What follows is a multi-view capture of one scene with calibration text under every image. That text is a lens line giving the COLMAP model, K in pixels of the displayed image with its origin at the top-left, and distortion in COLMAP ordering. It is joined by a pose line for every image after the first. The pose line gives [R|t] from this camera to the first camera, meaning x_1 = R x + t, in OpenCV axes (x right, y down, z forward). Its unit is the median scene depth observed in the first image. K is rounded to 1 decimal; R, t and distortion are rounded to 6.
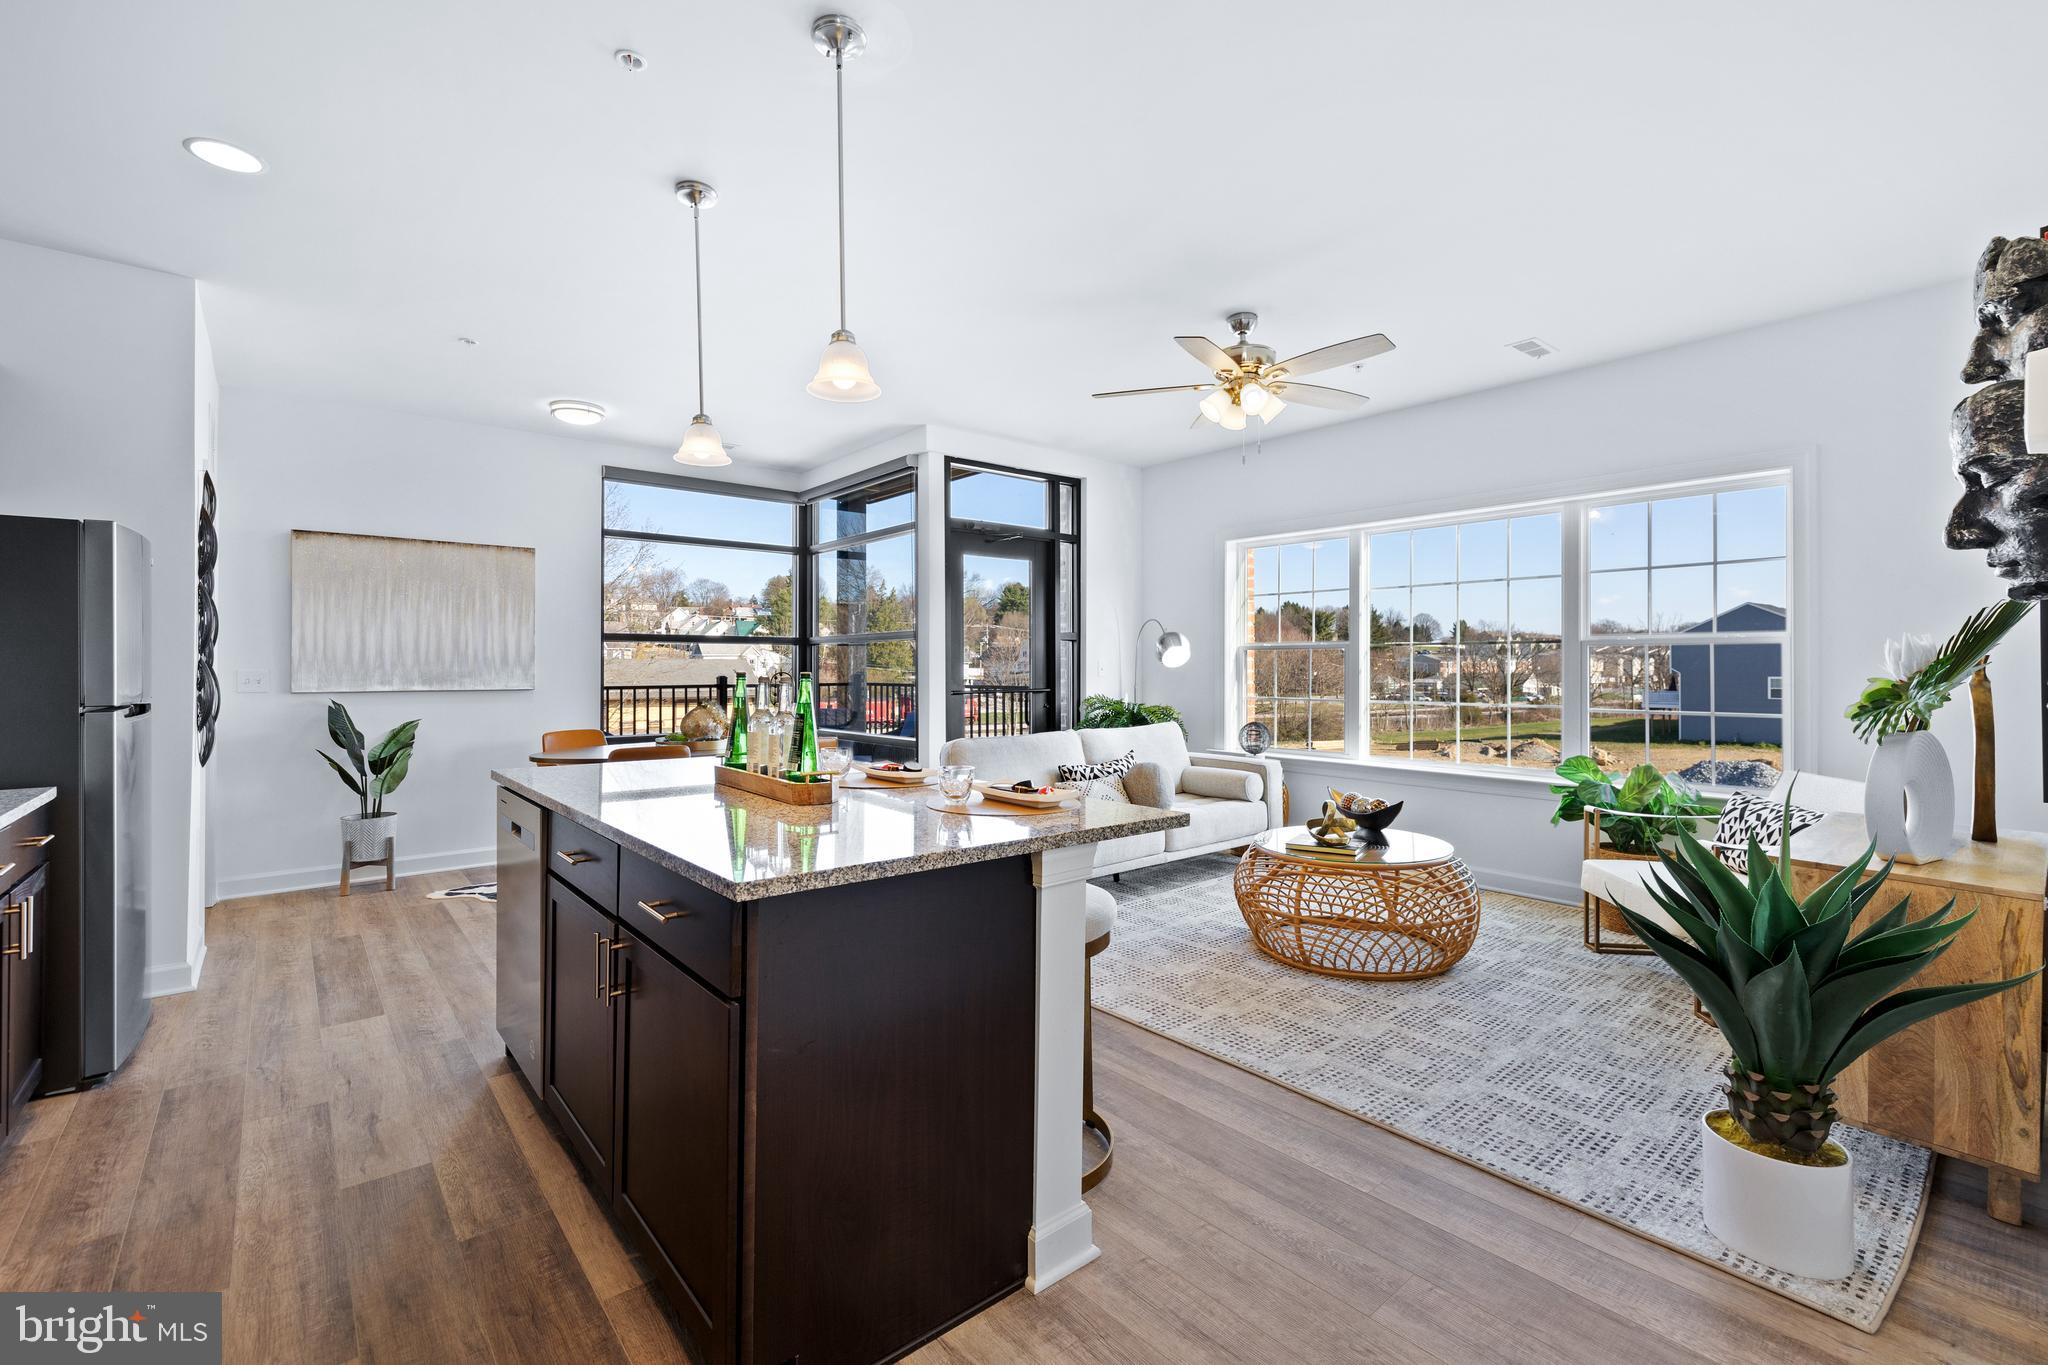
lens RADIAL K [[896.2, 0, 1020.0], [0, 896.2, 657.4], [0, 0, 1]] dist [0.002656, 0.000828]
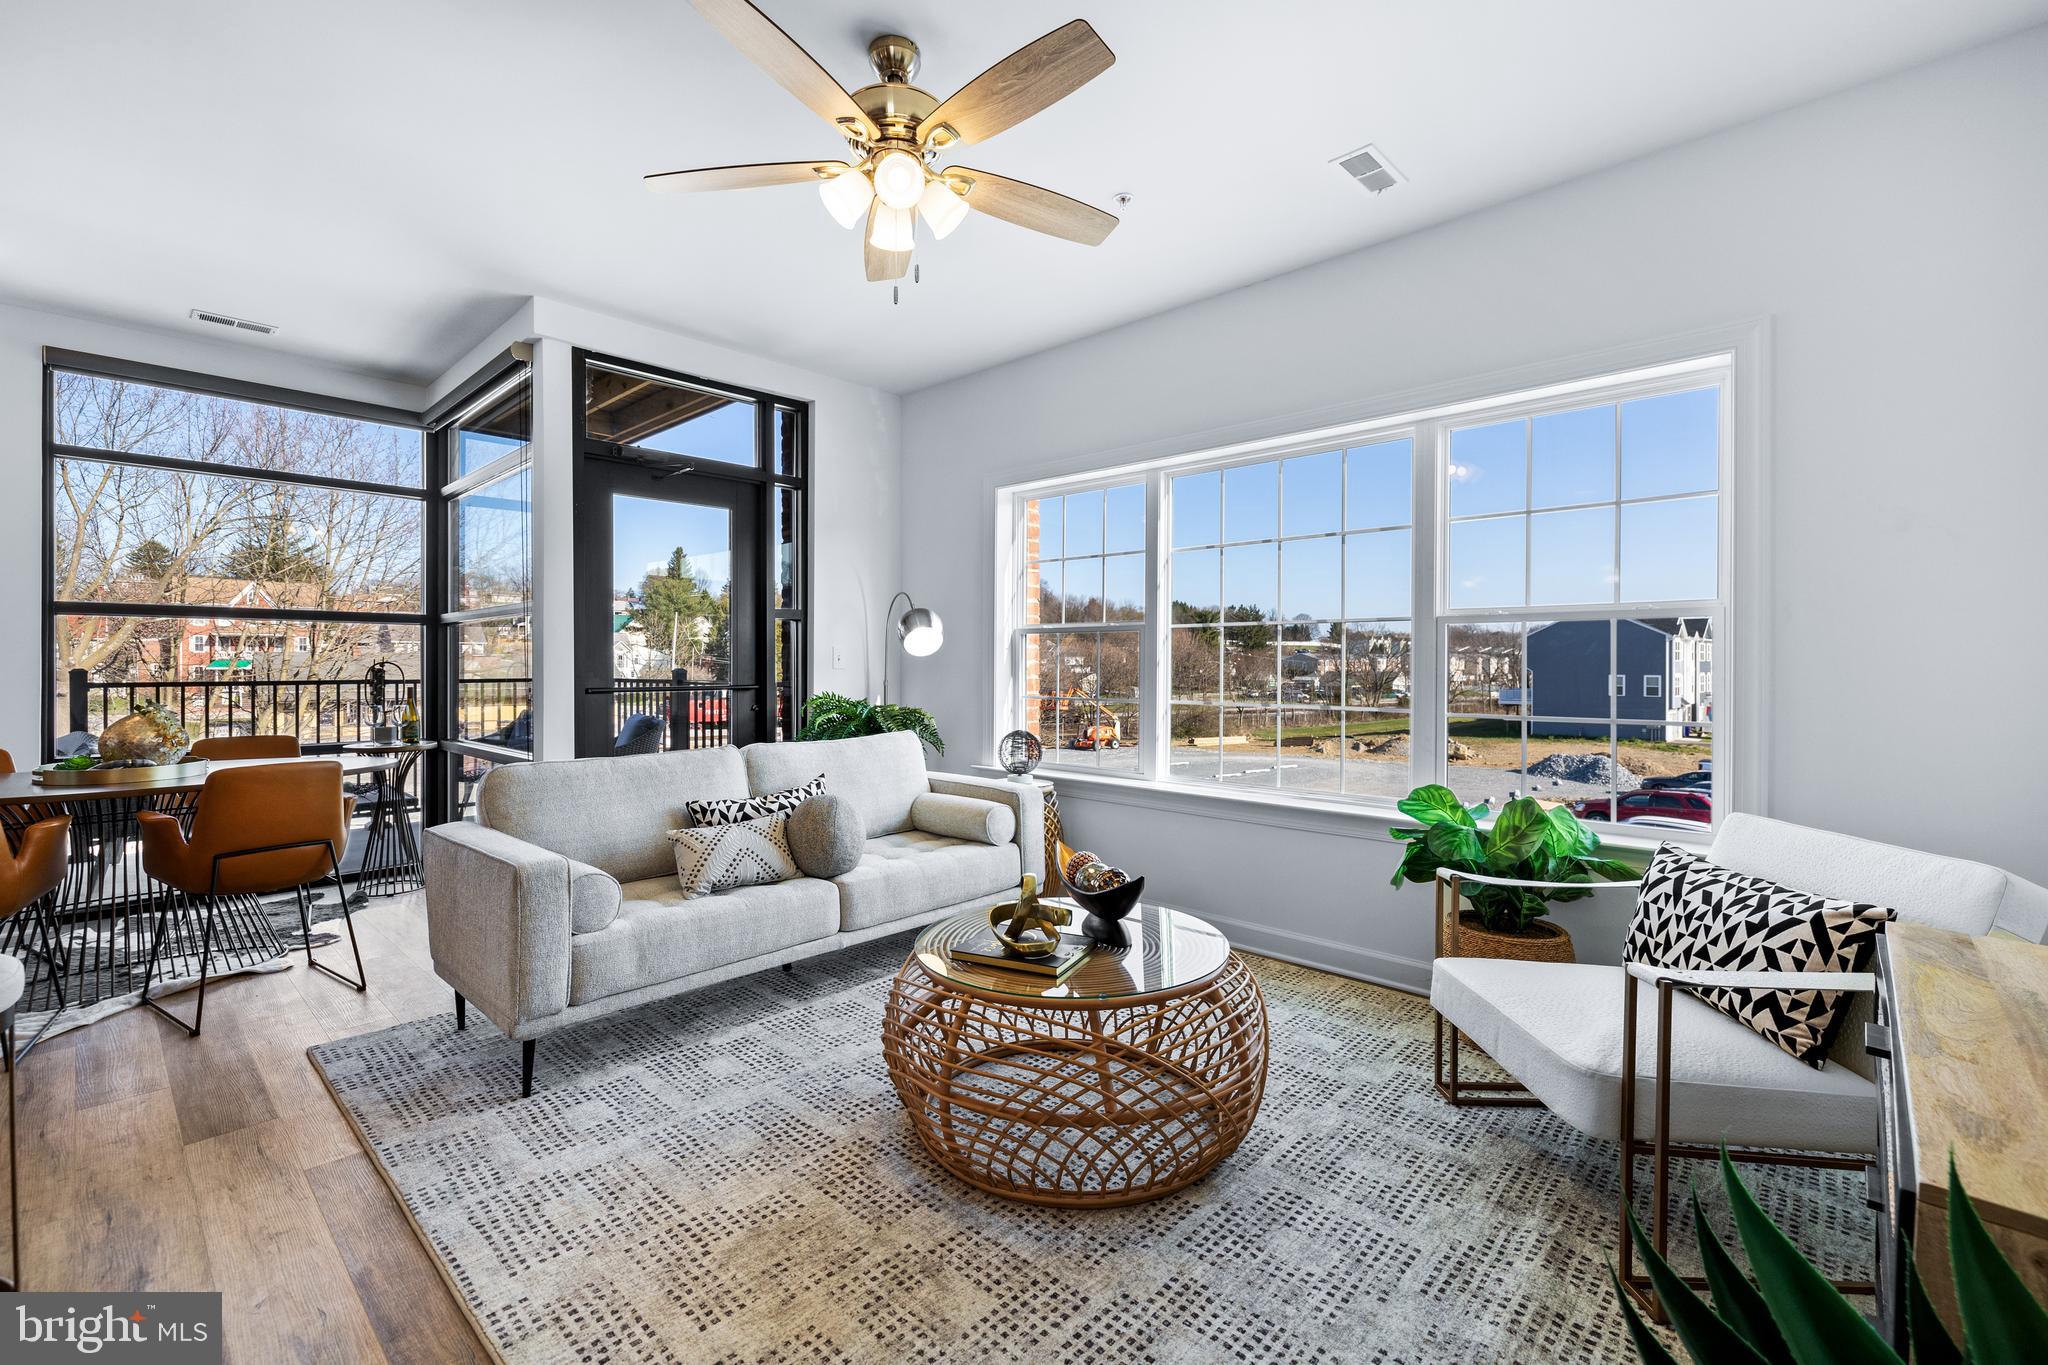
lens RADIAL K [[896.2, 0, 1016.2], [0, 896.2, 660.7], [0, 0, 1]] dist [0.002656, 0.000828]
pose [[0.993620, 0.003095, 0.112742, 0.244114], [-0.003828, 0.999973, 0.006292, 0.014549], [-0.112719, -0.006684, 0.993604, 0.377251]]
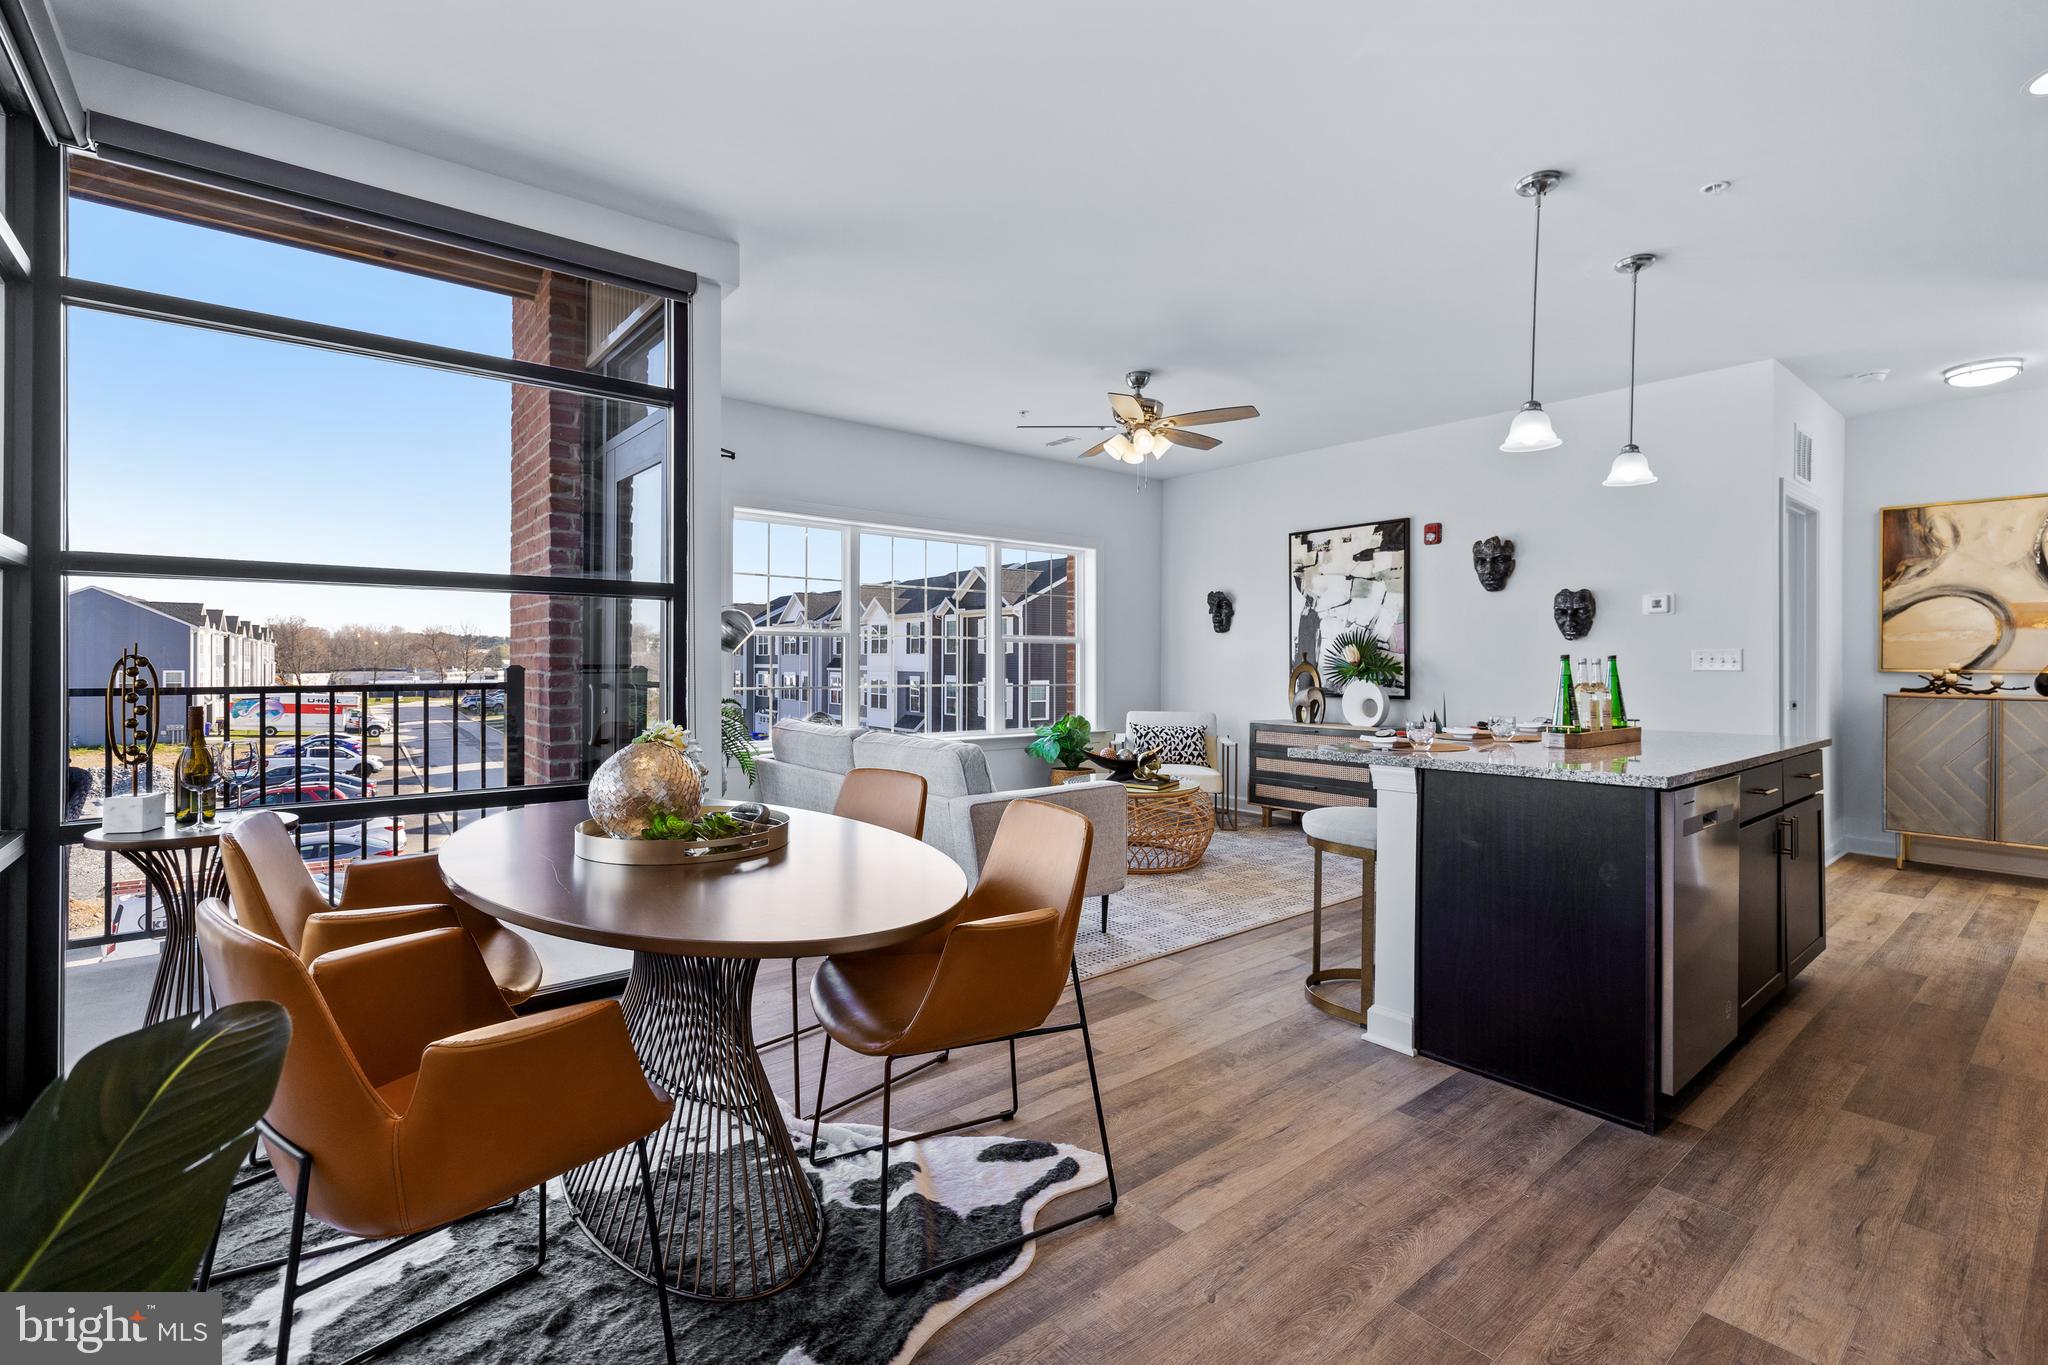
lens RADIAL K [[896.2, 0, 1019.1], [0, 896.2, 672.2], [0, 0, 1]] dist [0.002656, 0.000828]
pose [[0.015197, -0.010821, 0.999826, -0.941171], [-0.013836, 0.999843, 0.011031, 0.022113], [-0.999789, -0.014001, 0.015045, 1.067247]]
